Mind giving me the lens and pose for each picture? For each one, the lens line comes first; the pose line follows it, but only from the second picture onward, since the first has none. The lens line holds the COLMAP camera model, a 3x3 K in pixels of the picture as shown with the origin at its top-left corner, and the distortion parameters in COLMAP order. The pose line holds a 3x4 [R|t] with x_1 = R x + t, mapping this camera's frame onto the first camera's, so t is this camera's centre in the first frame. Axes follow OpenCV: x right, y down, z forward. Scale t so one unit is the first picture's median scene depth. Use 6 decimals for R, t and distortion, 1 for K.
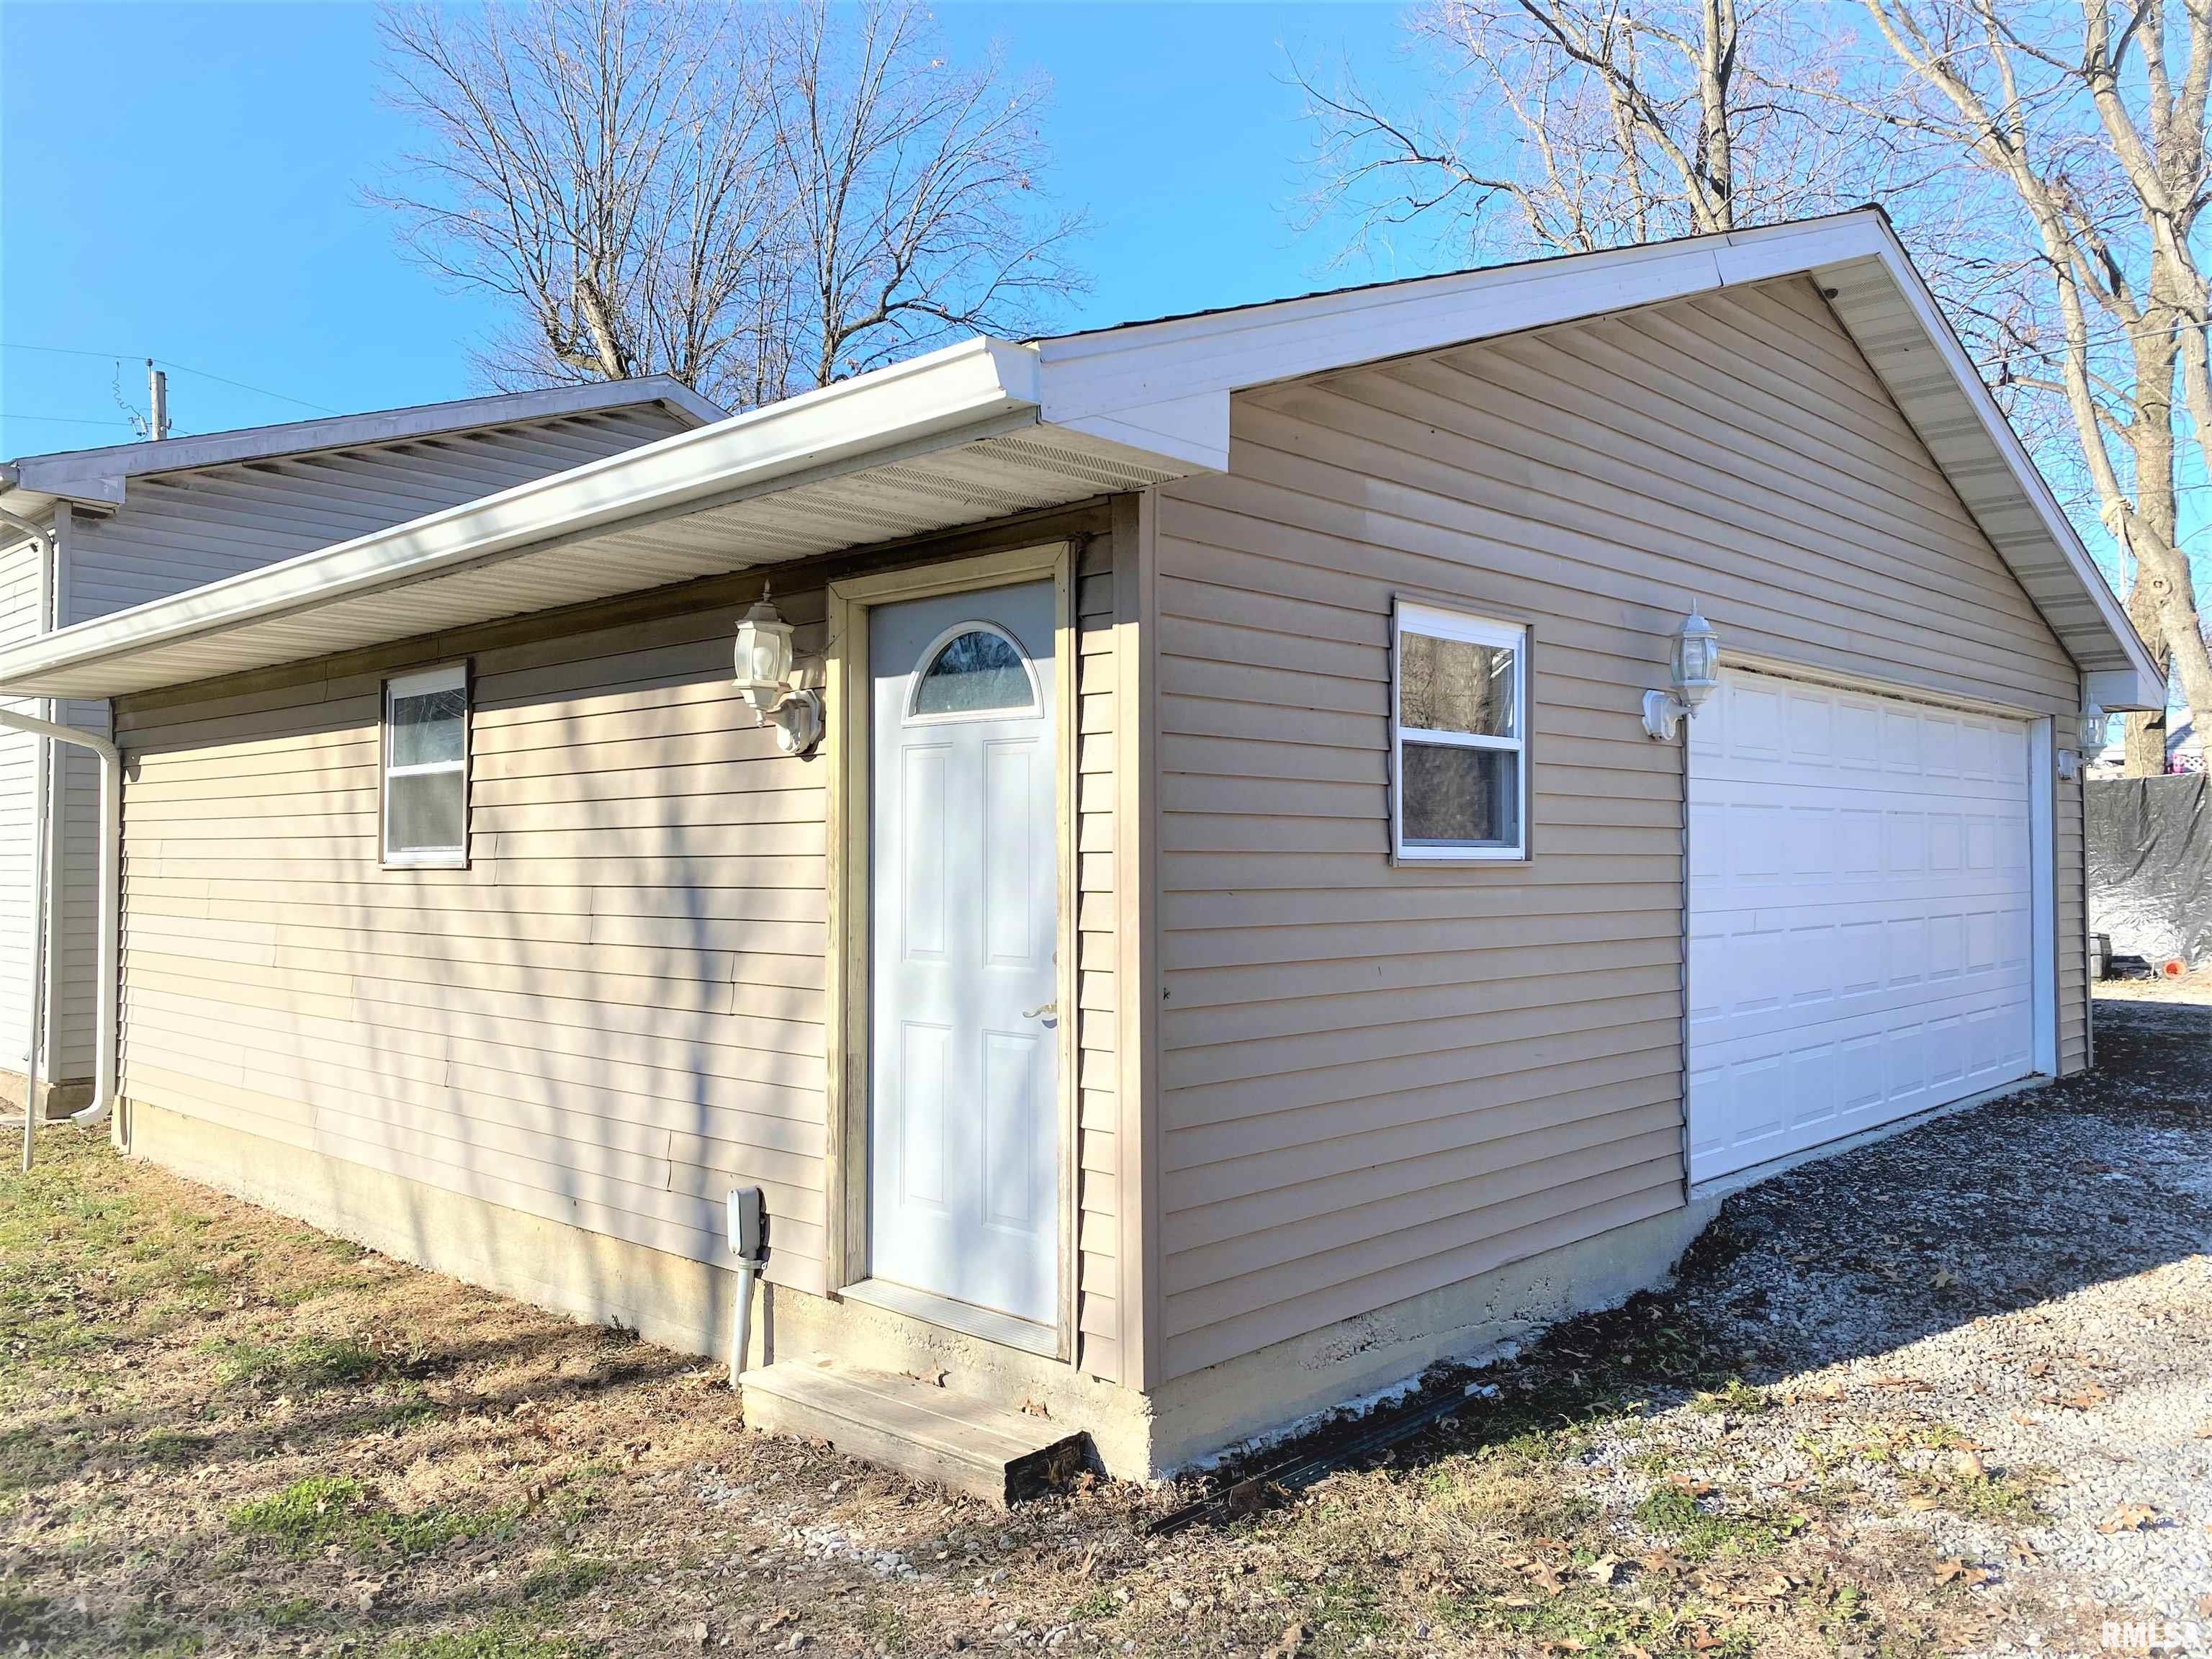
lens RADIAL K [[1657.8, 0, 1106.0], [0, 1657.8, 829.5], [0, 0, 1]] dist [0.049716, -0.006815]
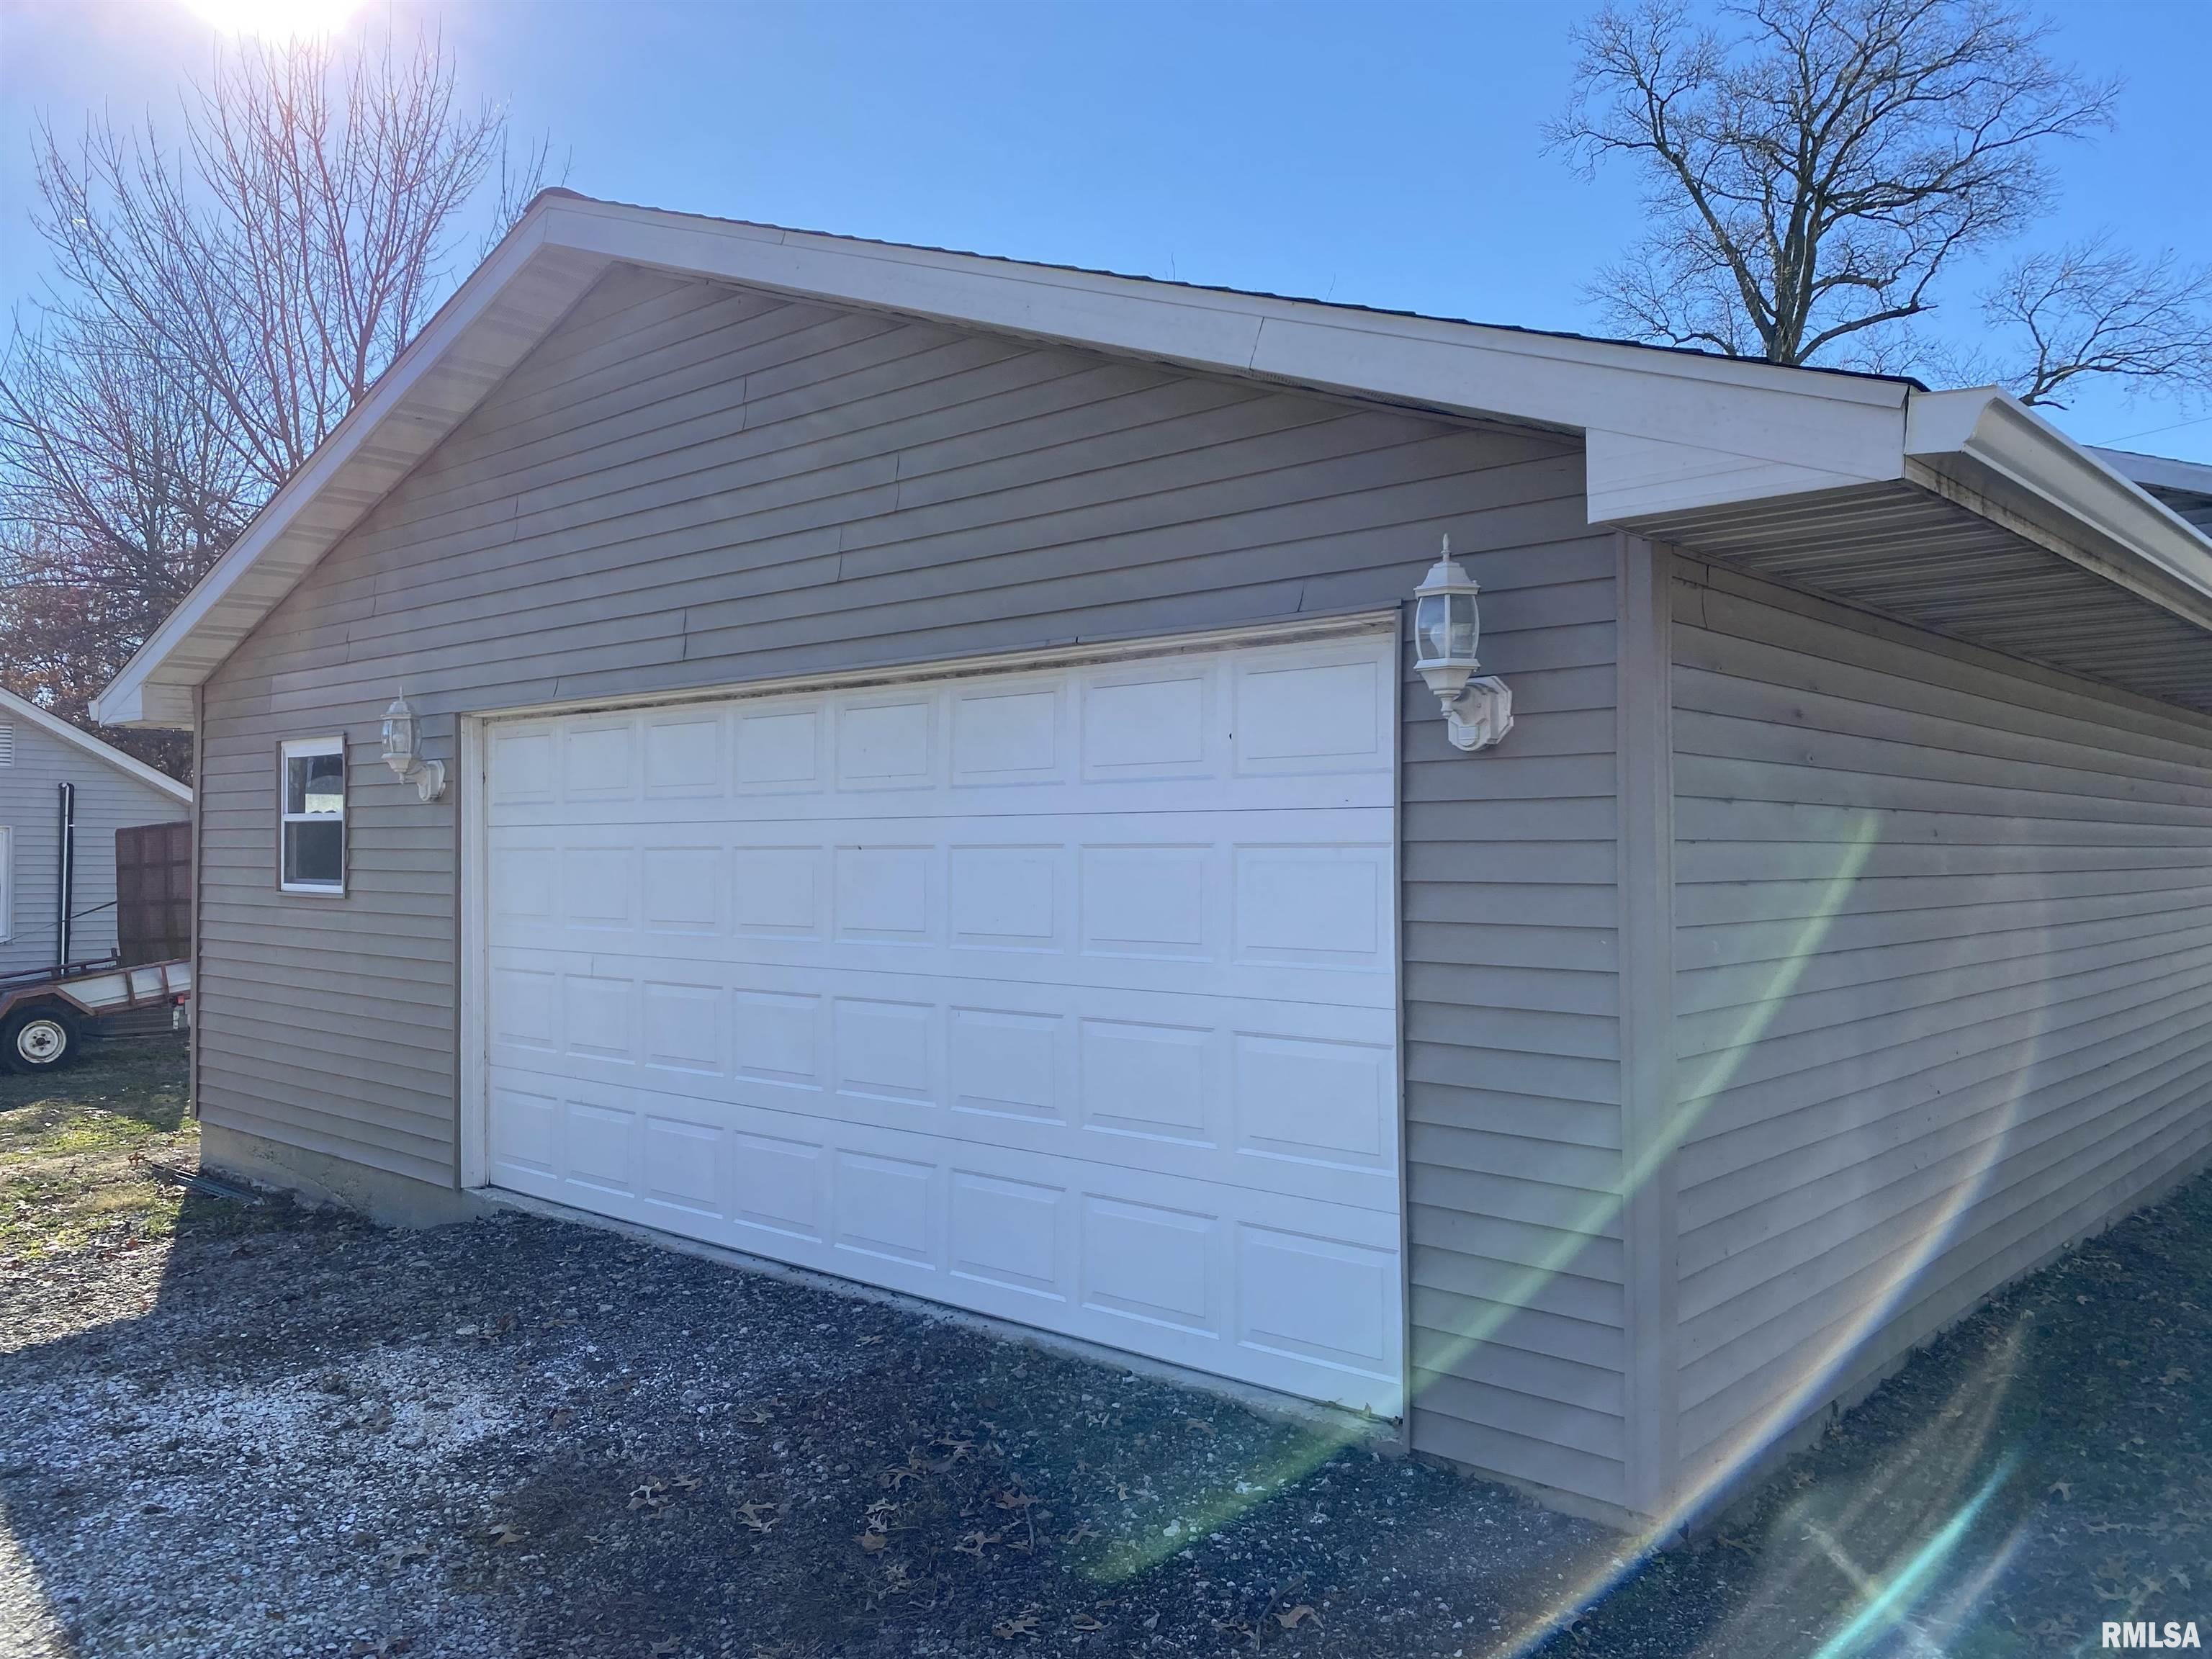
lens RADIAL K [[1657.8, 0, 1106.0], [0, 1657.8, 829.5], [0, 0, 1]] dist [0.049716, -0.006815]
pose [[0.038864, -0.005102, -0.999231, 1.742134], [0.016566, 0.999853, -0.004461, -0.021191], [0.999107, -0.016380, 0.038943, 1.605496]]
